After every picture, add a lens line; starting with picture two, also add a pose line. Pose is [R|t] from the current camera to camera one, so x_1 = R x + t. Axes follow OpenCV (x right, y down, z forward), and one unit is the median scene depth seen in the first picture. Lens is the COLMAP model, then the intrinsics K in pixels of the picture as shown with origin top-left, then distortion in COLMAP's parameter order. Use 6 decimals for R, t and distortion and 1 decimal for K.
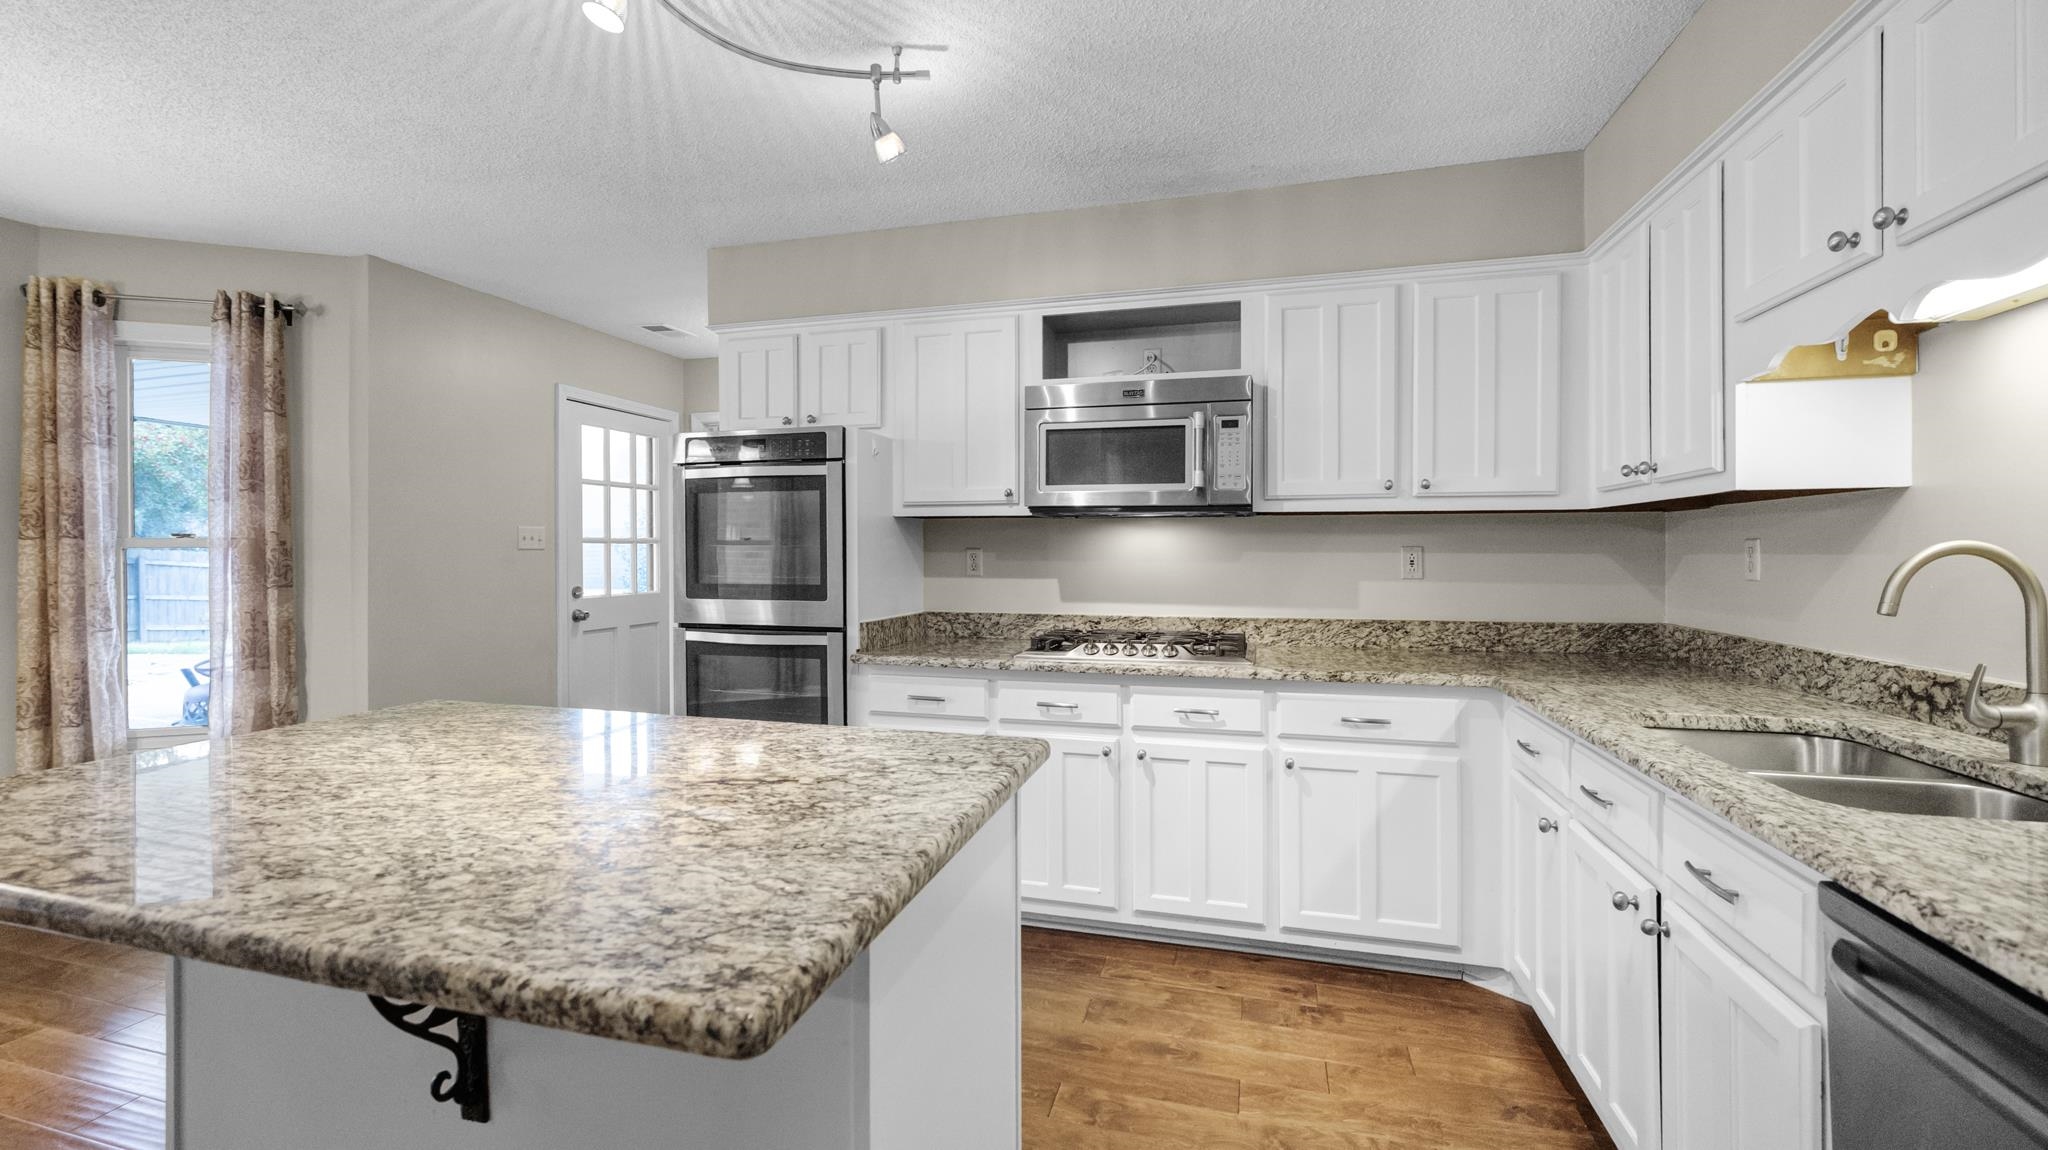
lens RADIAL K [[865.2, 0, 1017.0], [0, 865.2, 569.2], [0, 0, 1]] dist [-0.003682, -0.000499]
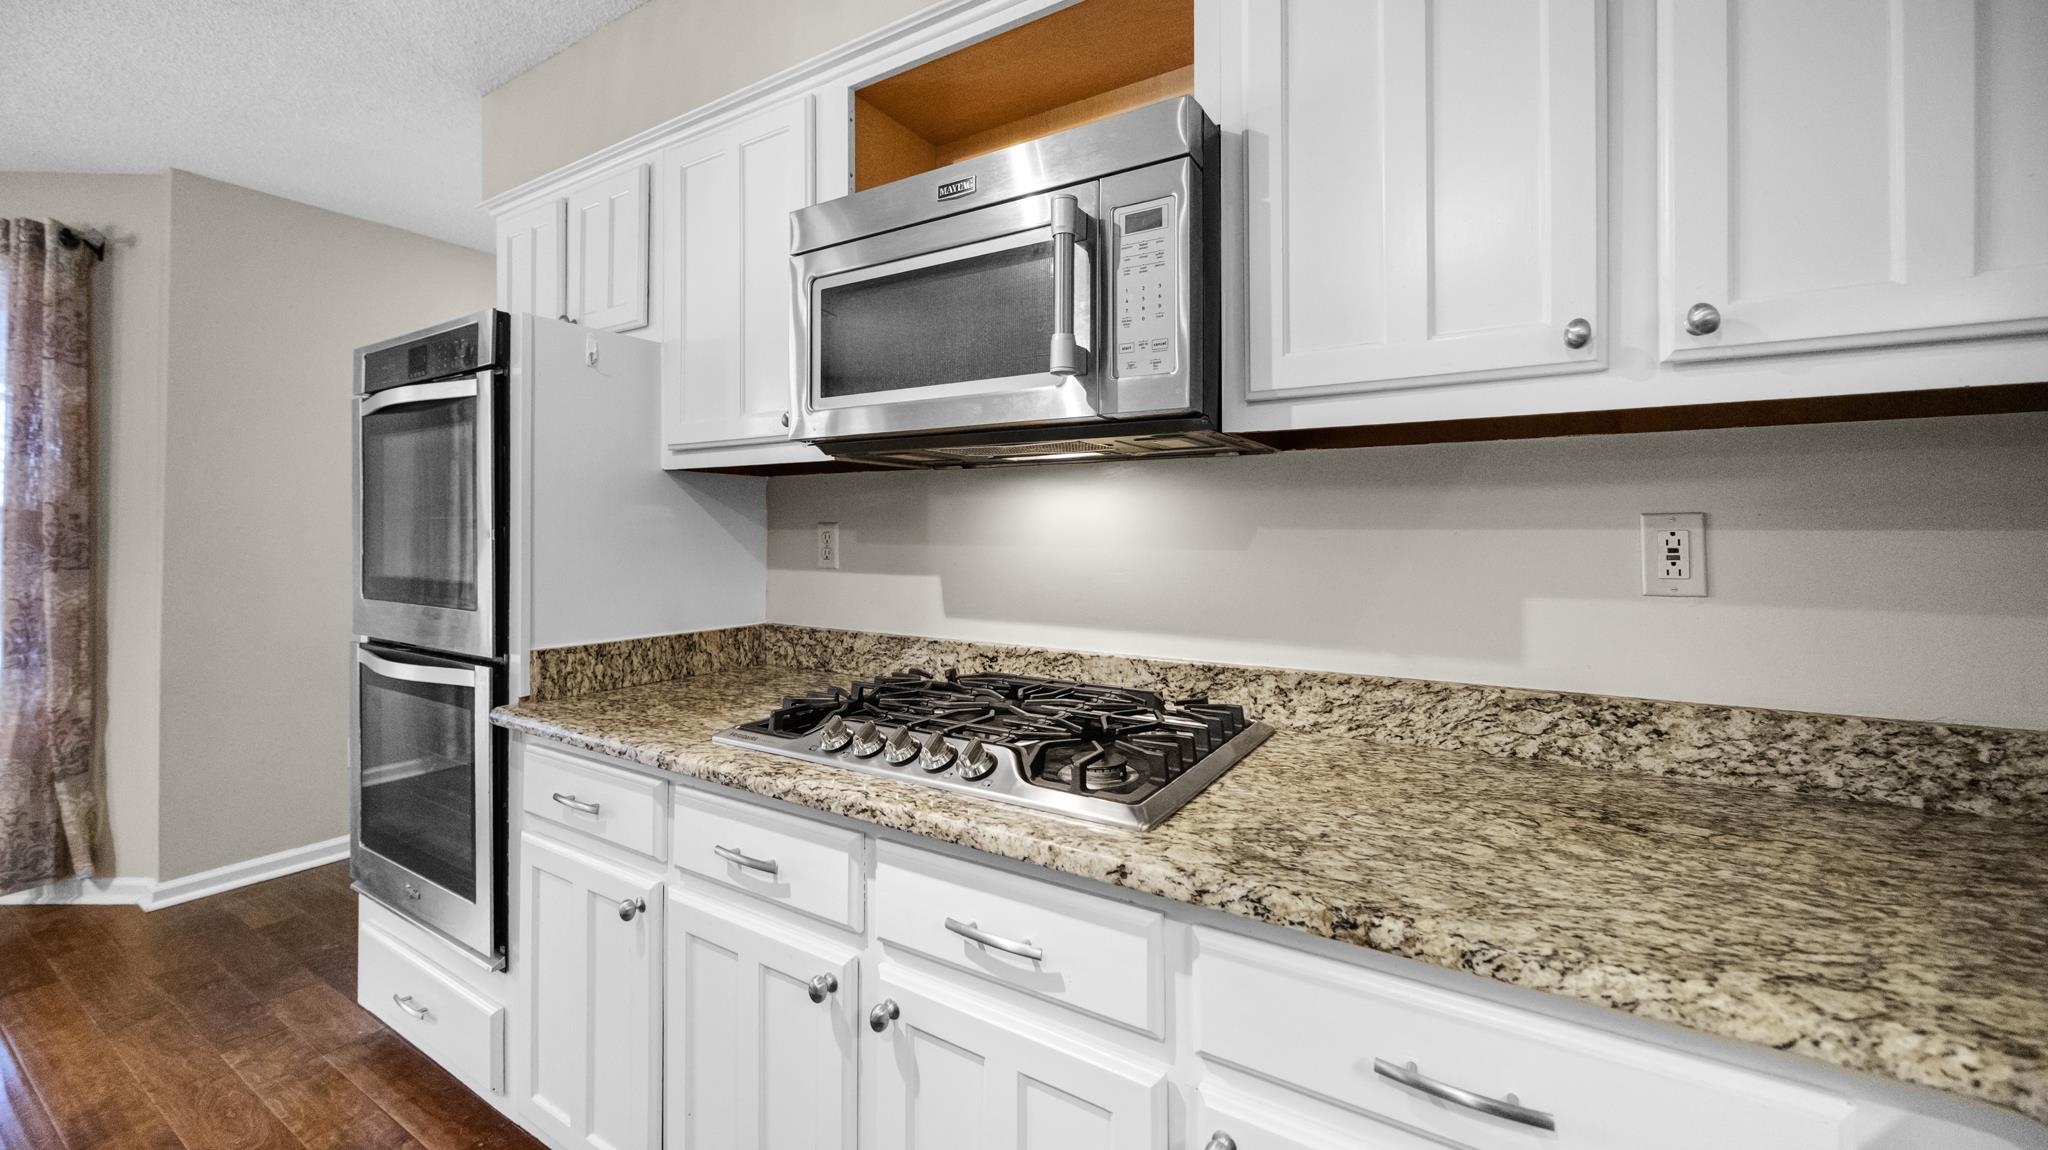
lens RADIAL K [[816.3, 0, 1007.2], [0, 816.3, 528.4], [0, 0, 1]] dist [-0.000040, 0.000502]
pose [[0.958473, 0.001300, -0.285181, 0.254292], [-0.009514, 0.999579, -0.027420, -0.006205], [0.285025, 0.028995, 0.958081, 0.520012]]
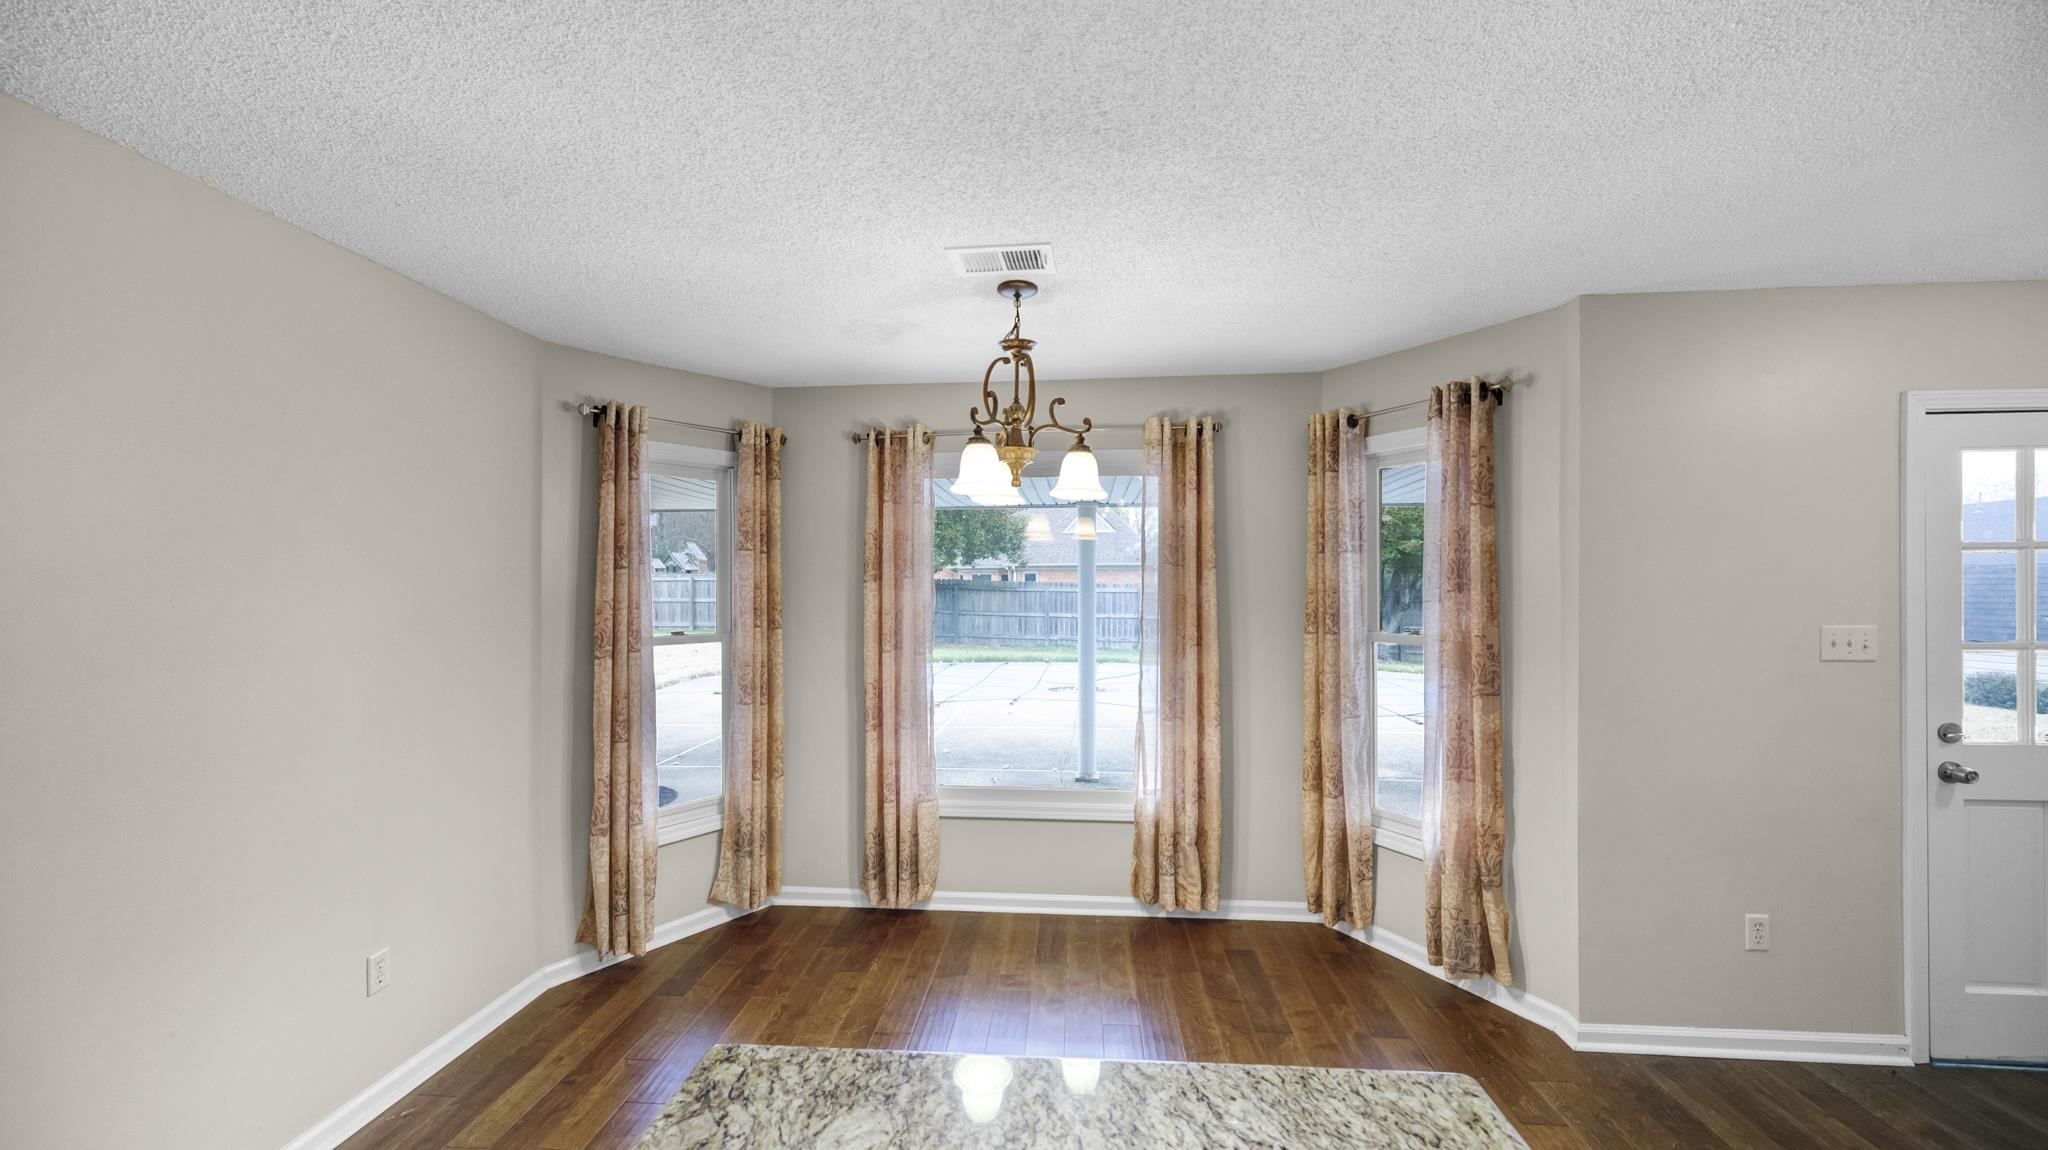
lens RADIAL K [[789.3, 0, 1015.3], [0, 789.3, 580.8], [0, 0, 1]] dist [-0.001101, 0.000093]
pose [[0.190663, -0.006481, -0.981634, -0.136698], [-0.015566, 0.999833, -0.009624, -0.087339], [0.981532, 0.017115, 0.190530, 0.366171]]
